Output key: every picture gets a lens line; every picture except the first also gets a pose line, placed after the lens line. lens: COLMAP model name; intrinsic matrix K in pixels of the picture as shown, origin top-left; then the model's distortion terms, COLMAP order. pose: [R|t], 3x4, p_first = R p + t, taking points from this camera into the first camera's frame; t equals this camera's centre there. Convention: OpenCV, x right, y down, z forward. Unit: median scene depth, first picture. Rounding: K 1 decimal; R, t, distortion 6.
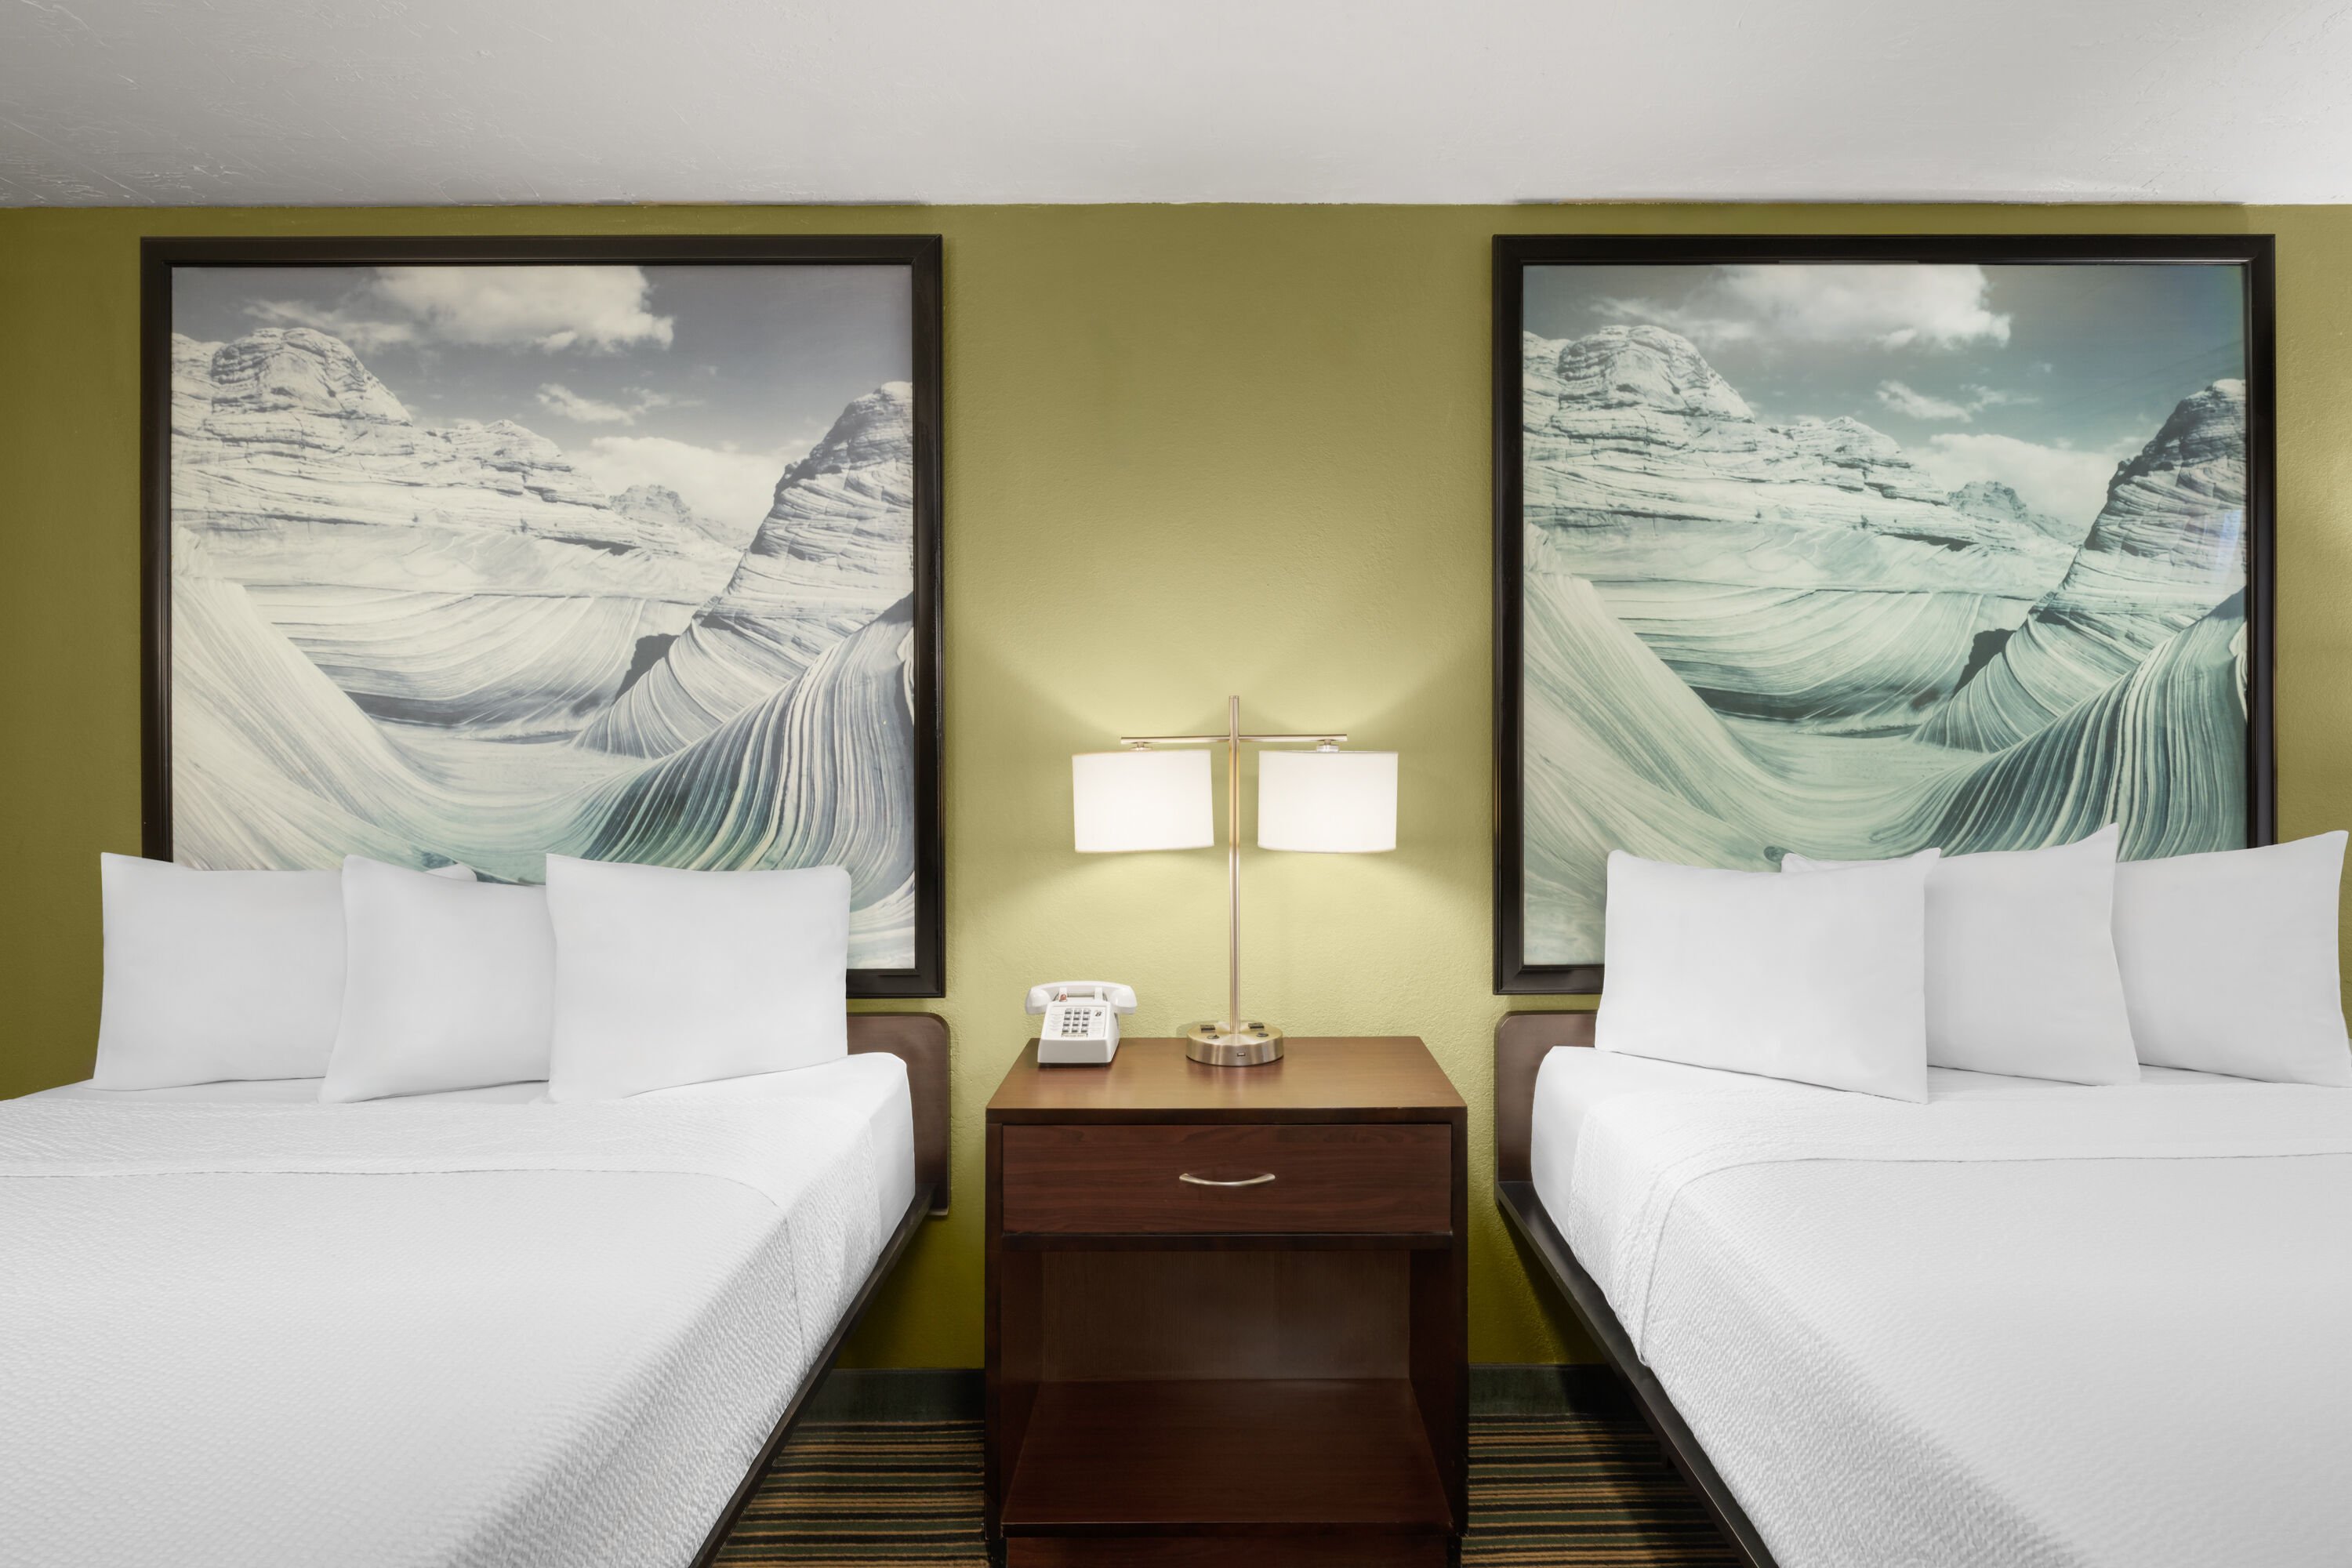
lens RADIAL K [[1280.9, 0, 1167.6], [0, 1280.9, 749.7], [0, 0, 1]] dist [-0.000392, -0.003065]
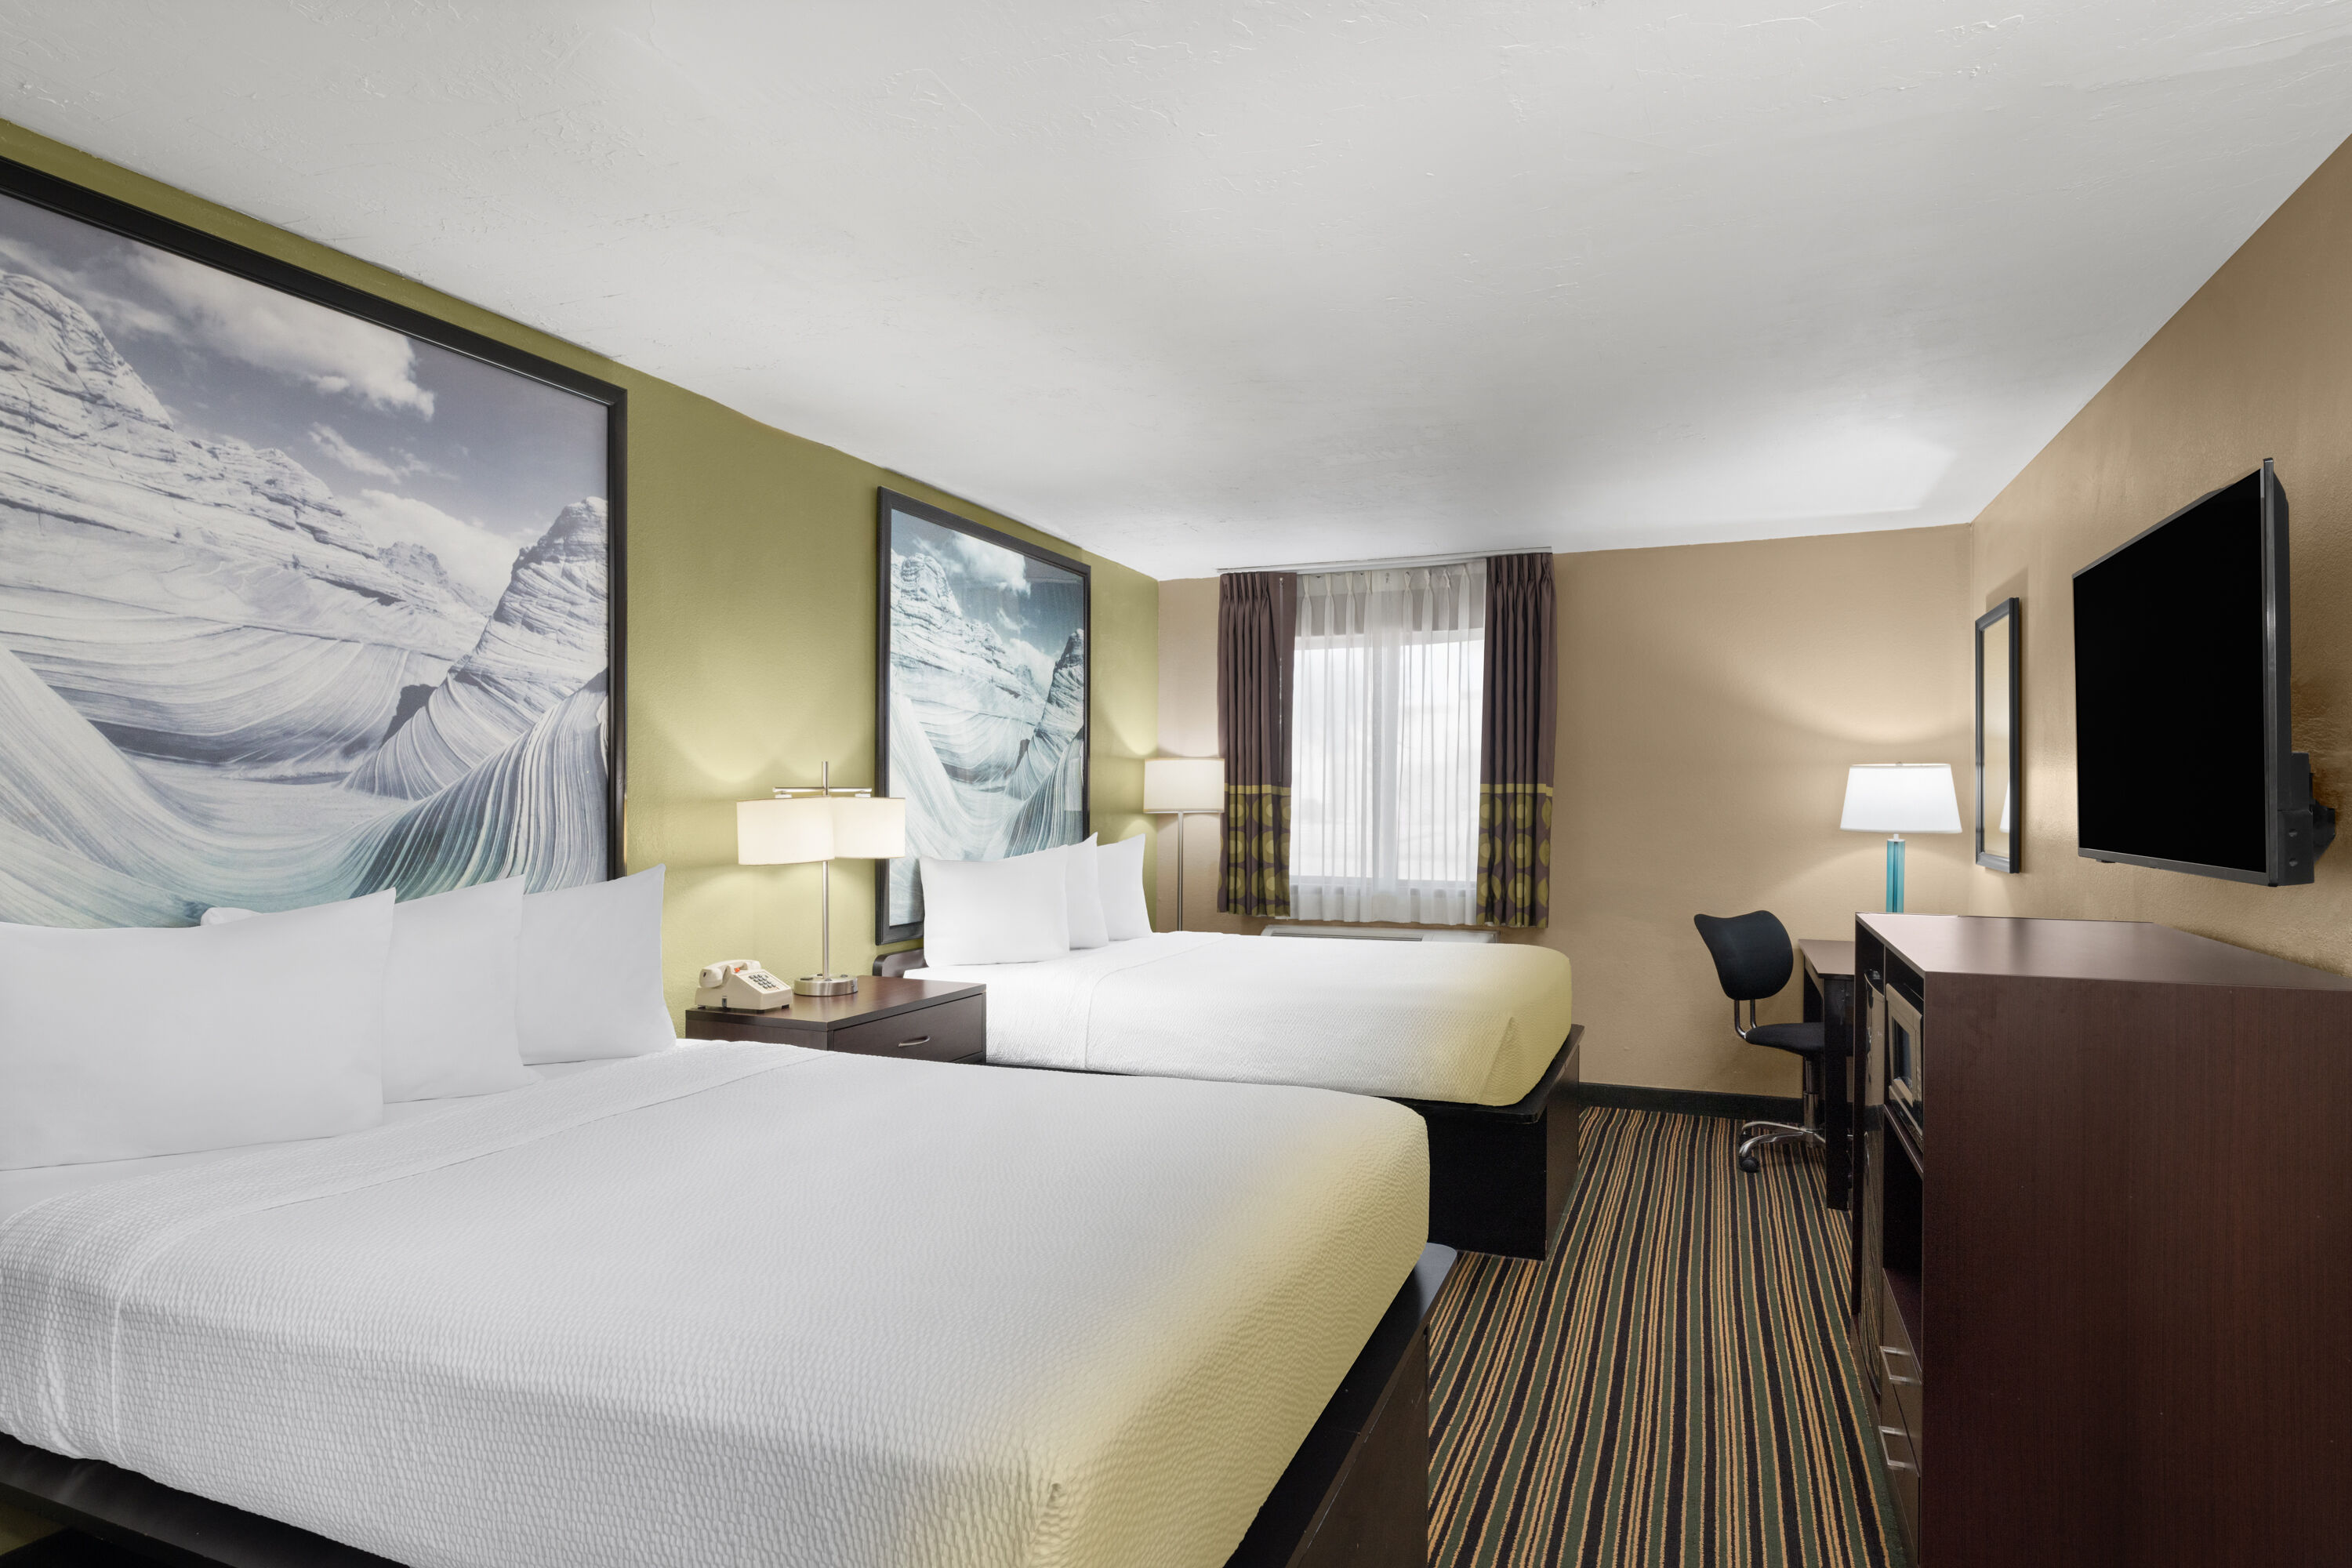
lens RADIAL K [[1324.6, 0, 1172.9], [0, 1324.6, 794.0], [0, 0, 1]] dist [-0.009014, -0.002132]
pose [[0.387179, 0.009666, 0.921954, -1.170025], [-0.007241, 0.999946, -0.007442, 0.005415], [-0.921976, -0.003794, 0.387228, -0.011020]]
